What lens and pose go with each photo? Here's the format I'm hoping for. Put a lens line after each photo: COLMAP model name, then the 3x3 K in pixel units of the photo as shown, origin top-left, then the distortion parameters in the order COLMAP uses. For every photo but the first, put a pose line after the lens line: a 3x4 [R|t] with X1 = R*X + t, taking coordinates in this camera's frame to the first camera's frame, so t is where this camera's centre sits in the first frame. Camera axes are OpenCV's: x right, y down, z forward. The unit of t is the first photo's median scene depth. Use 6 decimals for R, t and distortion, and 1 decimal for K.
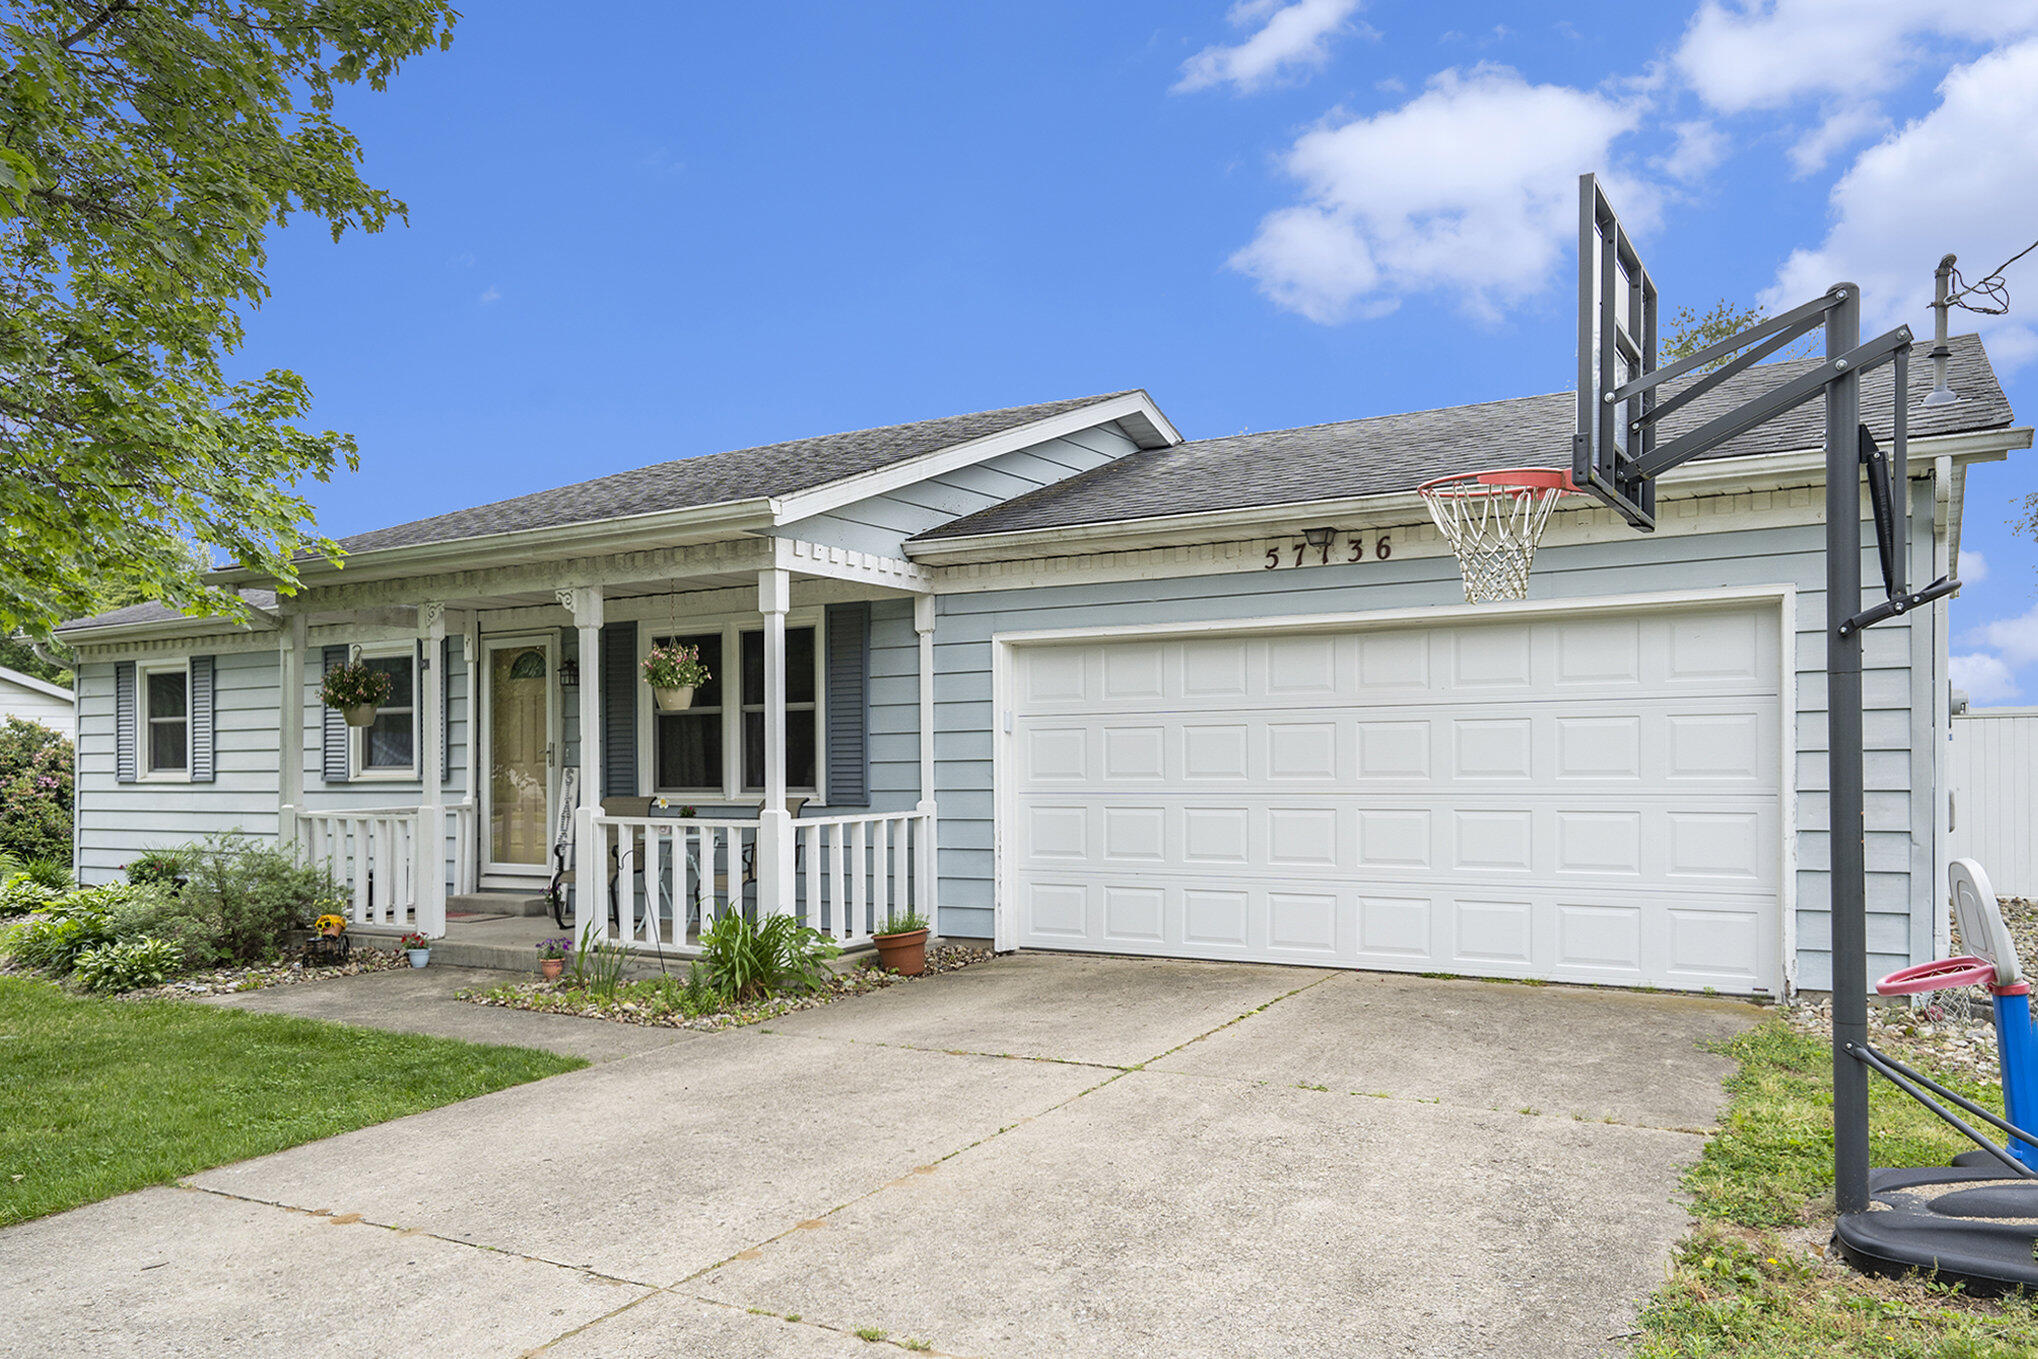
lens RADIAL K [[1479.6, 0, 1017.4], [0, 1479.6, 728.6], [0, 0, 1]] dist [0.051435, -0.000651]
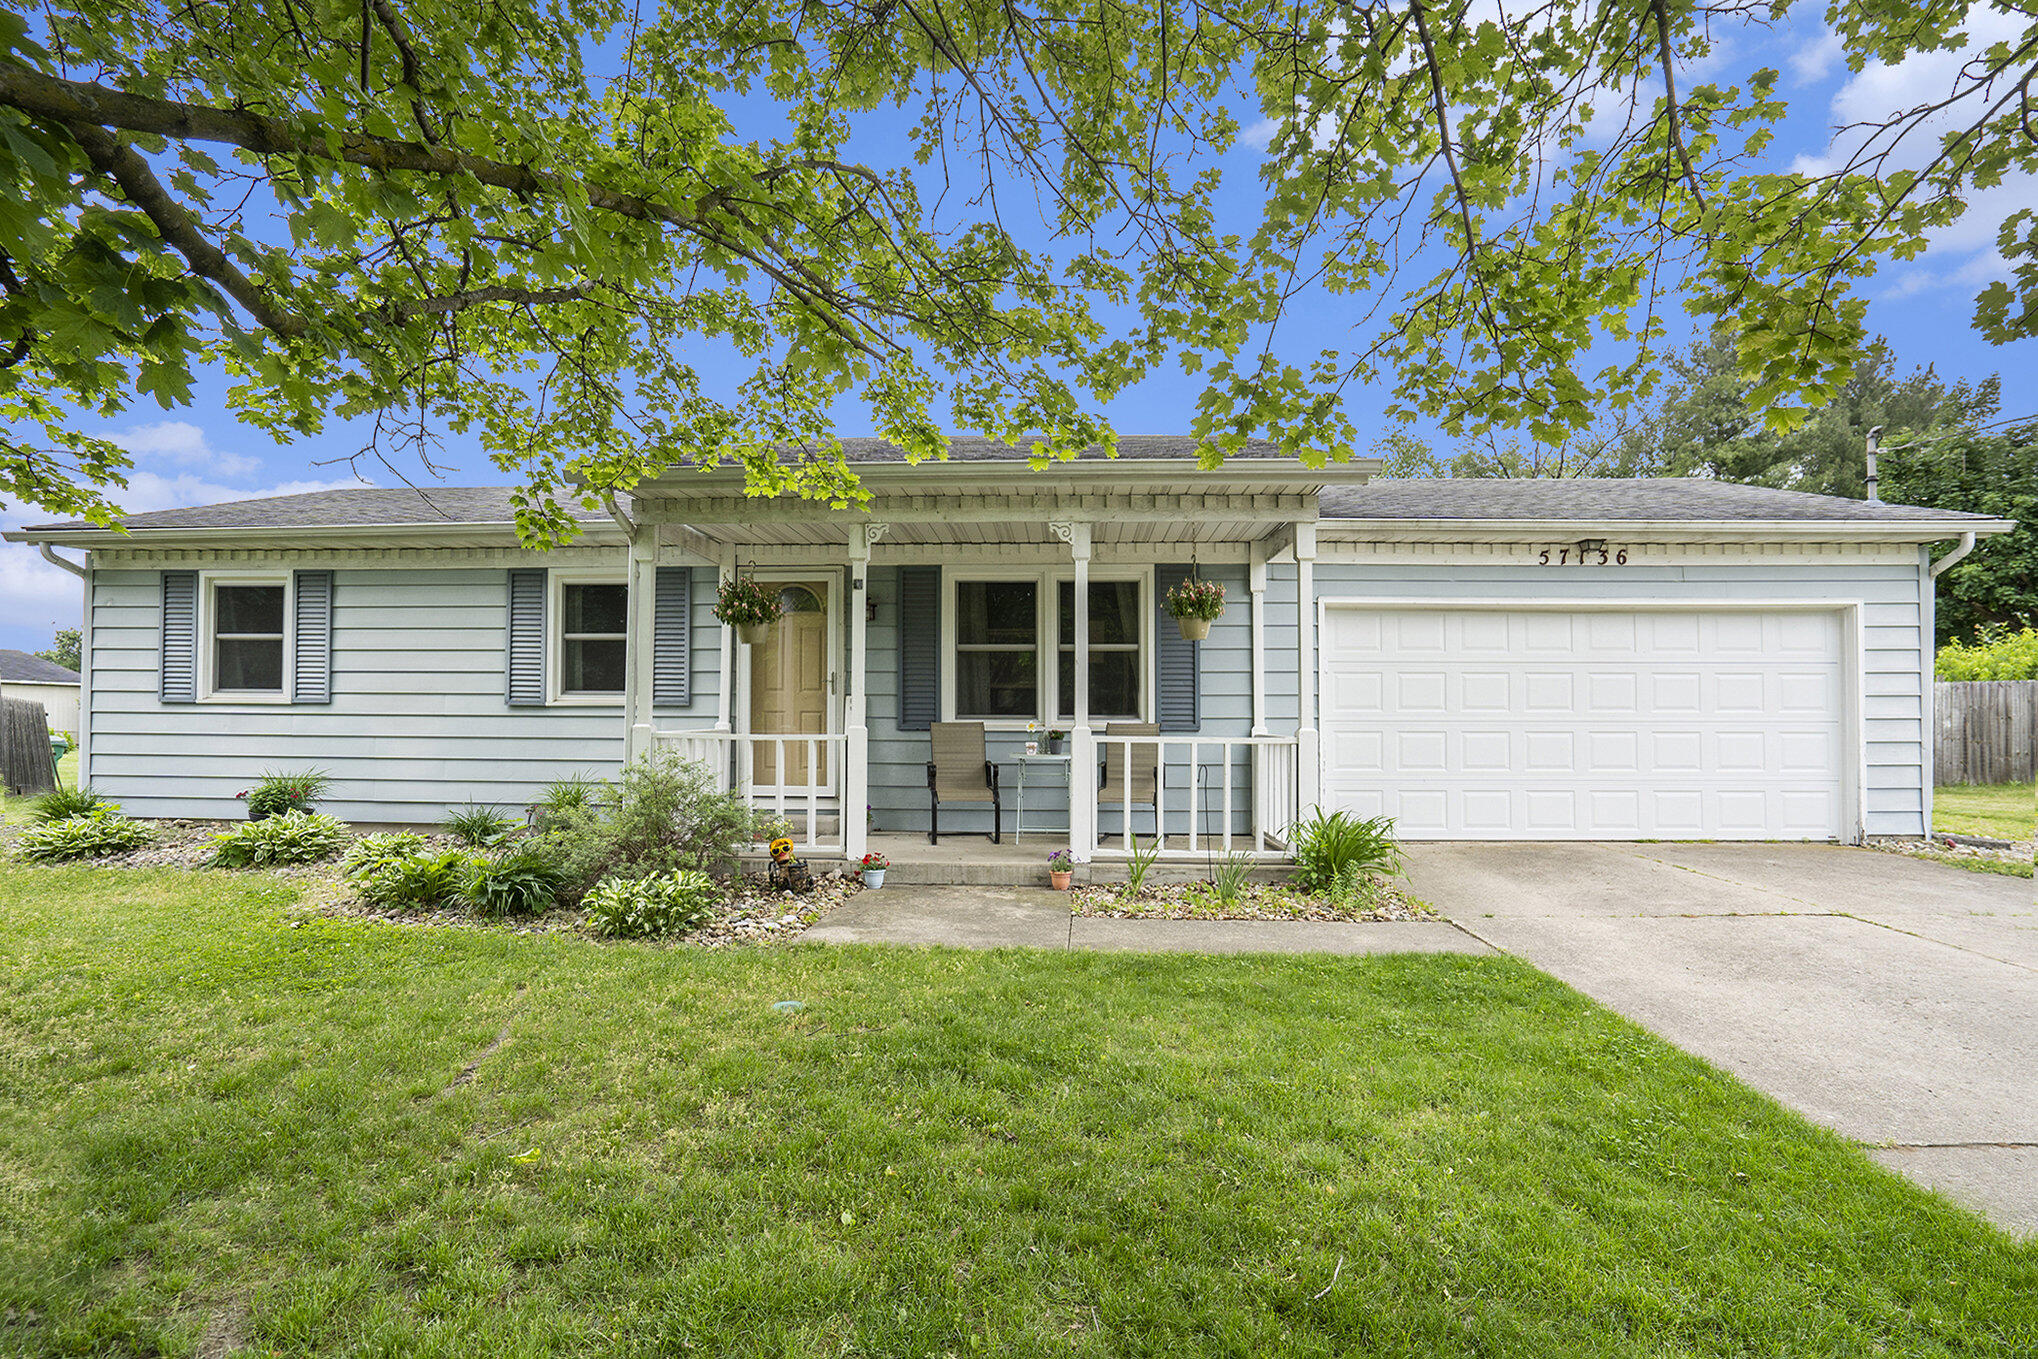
lens RADIAL K [[1011.9, 0, 1019.0], [0, 1011.9, 679.5], [0, 0, 1]] dist [-0.040466, 0.019228]
pose [[0.876779, 0.022103, 0.480384, -0.594644], [-0.024182, 0.999706, -0.001863, 0.014072], [-0.480284, -0.009983, 0.877056, 0.315289]]
